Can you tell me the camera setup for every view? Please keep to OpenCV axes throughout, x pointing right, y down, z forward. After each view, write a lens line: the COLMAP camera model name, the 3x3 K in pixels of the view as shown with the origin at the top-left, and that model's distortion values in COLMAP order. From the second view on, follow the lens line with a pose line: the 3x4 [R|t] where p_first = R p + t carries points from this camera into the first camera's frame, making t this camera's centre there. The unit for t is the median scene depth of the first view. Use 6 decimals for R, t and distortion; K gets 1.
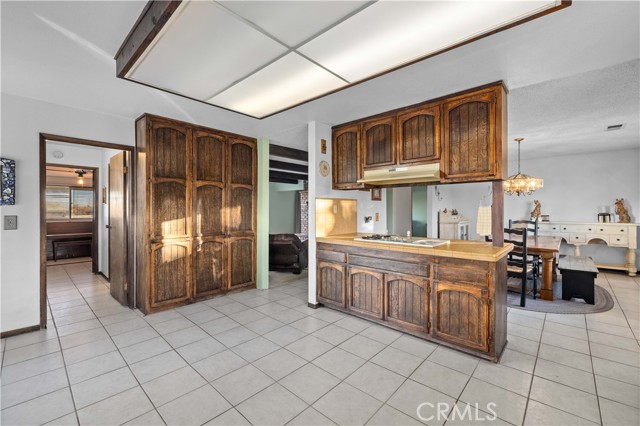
lens RADIAL K [[270.0, 0, 322.6], [0, 270.0, 209.8], [0, 0, 1]] dist [-0.000854, 0.000543]
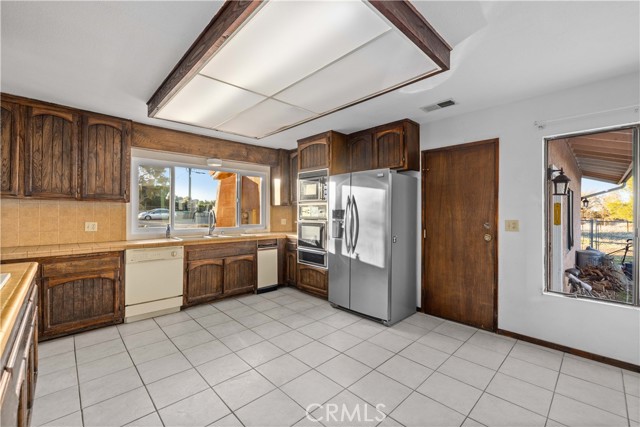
lens RADIAL K [[270.0, 0, 321.2], [0, 270.0, 211.2], [0, 0, 1]] dist [-0.000854, 0.000543]
pose [[-0.997925, -0.001993, 0.064357, -0.240369], [-0.001987, 0.999998, 0.000157, -0.003110], [-0.064357, 0.000029, -0.997927, 1.217137]]
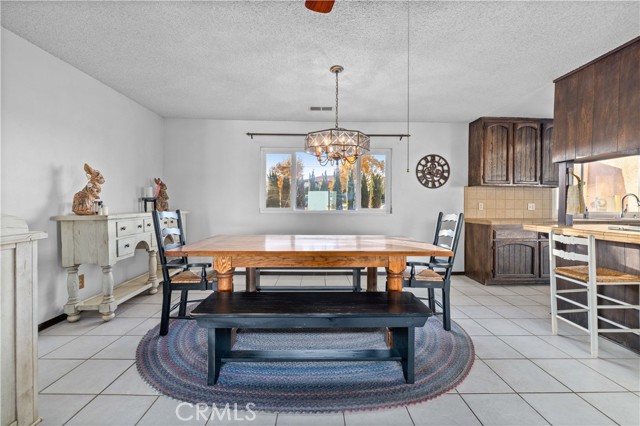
lens RADIAL K [[270.0, 0, 318.7], [0, 270.0, 206.9], [0, 0, 1]] dist [-0.000854, 0.000543]
pose [[-0.691146, -0.010174, 0.722643, 0.444864], [-0.003663, 0.999937, 0.010575, 0.046754], [-0.722706, 0.004662, -0.691140, 1.942987]]
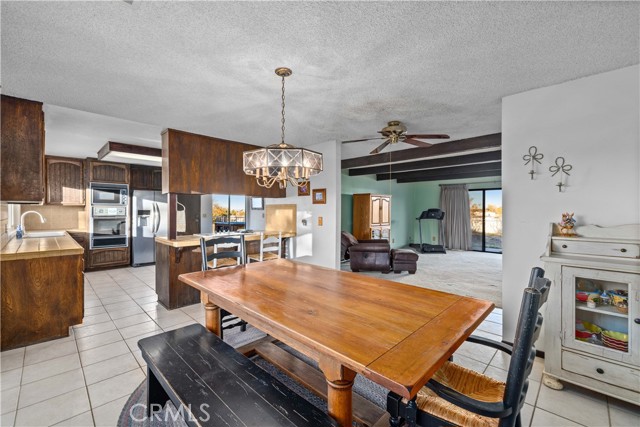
lens RADIAL K [[270.0, 0, 319.0], [0, 270.0, 210.8], [0, 0, 1]] dist [-0.000854, 0.000543]
pose [[-0.034741, 0.003855, -0.999389, 1.637431], [-0.006359, 0.999971, 0.004078, -0.020994], [0.999376, 0.006497, -0.034716, 1.461013]]
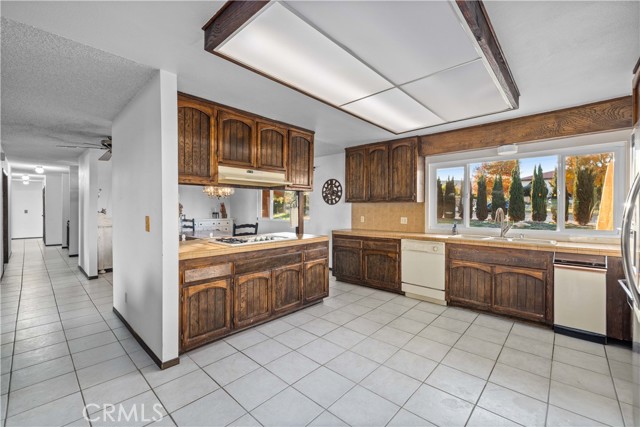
lens RADIAL K [[270.0, 0, 318.4], [0, 270.0, 209.3], [0, 0, 1]] dist [-0.000854, 0.000543]
pose [[0.006280, -0.000535, 0.999980, -0.719989], [0.004295, 0.999991, 0.000508, -0.004027], [-0.999971, 0.004291, 0.006282, 0.701960]]
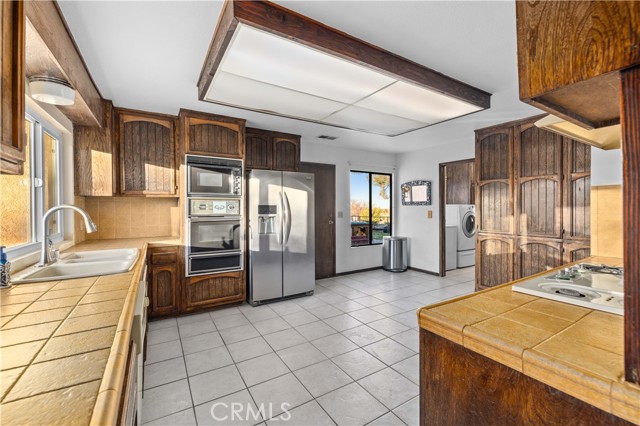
lens RADIAL K [[270.0, 0, 318.8], [0, 270.0, 210.1], [0, 0, 1]] dist [-0.000854, 0.000543]
pose [[-0.275190, 0.008463, -0.961353, 0.738303], [-0.000473, 0.999960, 0.008939, 0.000825], [0.961390, 0.002915, -0.275175, 0.642017]]
